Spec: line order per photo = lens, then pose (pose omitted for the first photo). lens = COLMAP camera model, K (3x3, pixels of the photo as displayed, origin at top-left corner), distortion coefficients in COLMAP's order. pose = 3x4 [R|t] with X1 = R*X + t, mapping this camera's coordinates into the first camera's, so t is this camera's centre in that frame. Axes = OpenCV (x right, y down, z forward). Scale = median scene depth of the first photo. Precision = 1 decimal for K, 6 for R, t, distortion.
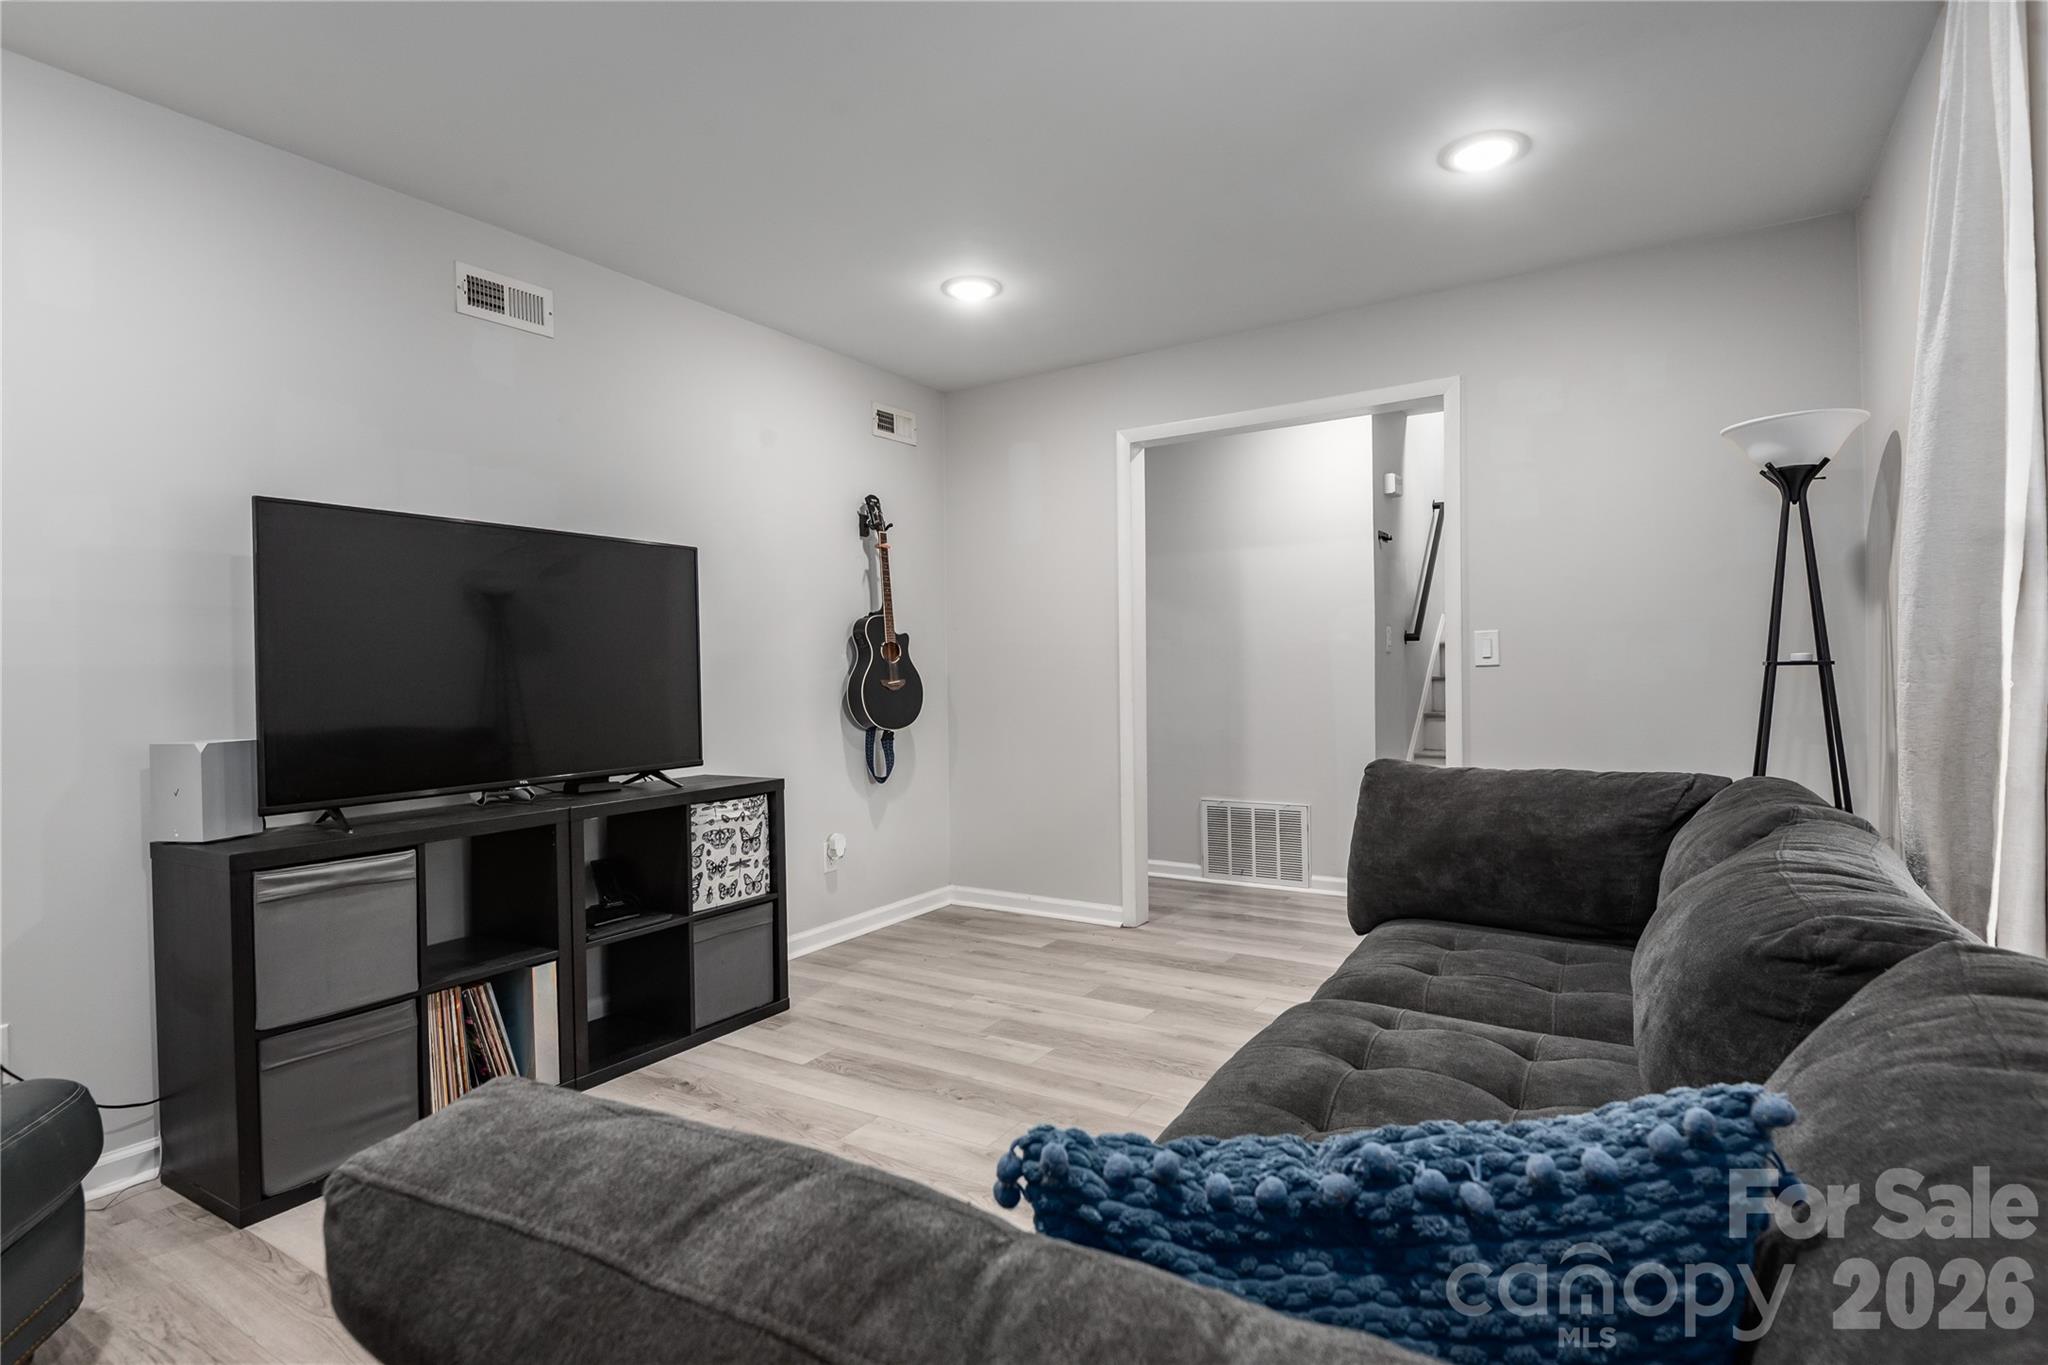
lens RADIAL K [[1048.4, 0, 1023.6], [0, 1048.4, 683.4], [0, 0, 1]] dist [-0.000461, -0.000018]
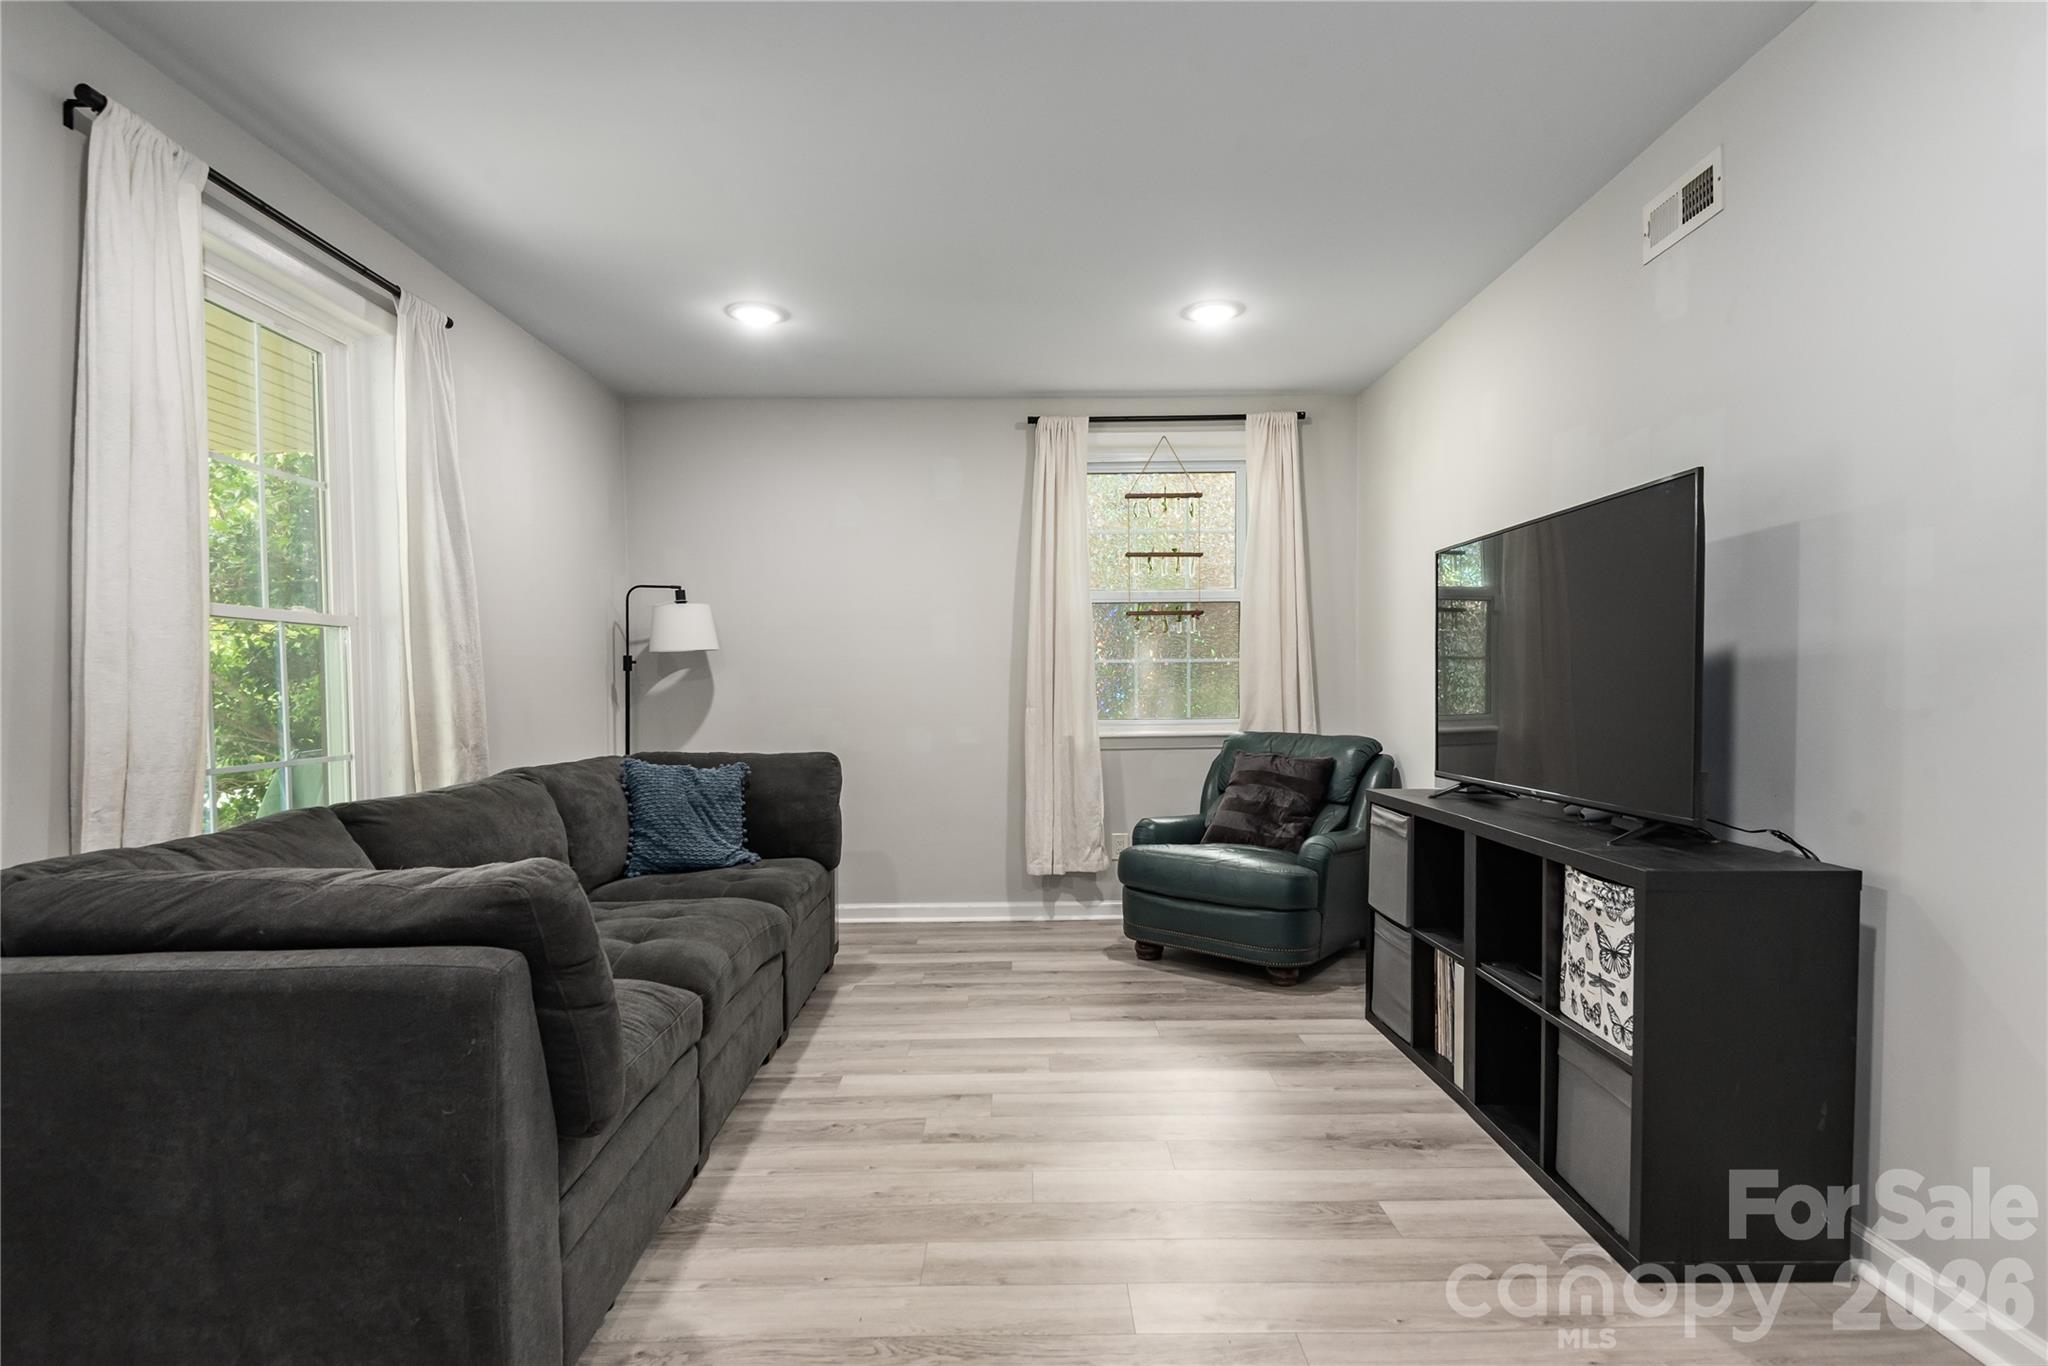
lens RADIAL K [[1048.4, 0, 1025.4], [0, 1048.4, 688.9], [0, 0, 1]] dist [-0.000461, -0.000018]
pose [[-0.853416, 0.010976, -0.521115, 0.354925], [0.000775, 0.999804, 0.019789, -0.018101], [0.521230, 0.016484, -0.853257, 1.351560]]
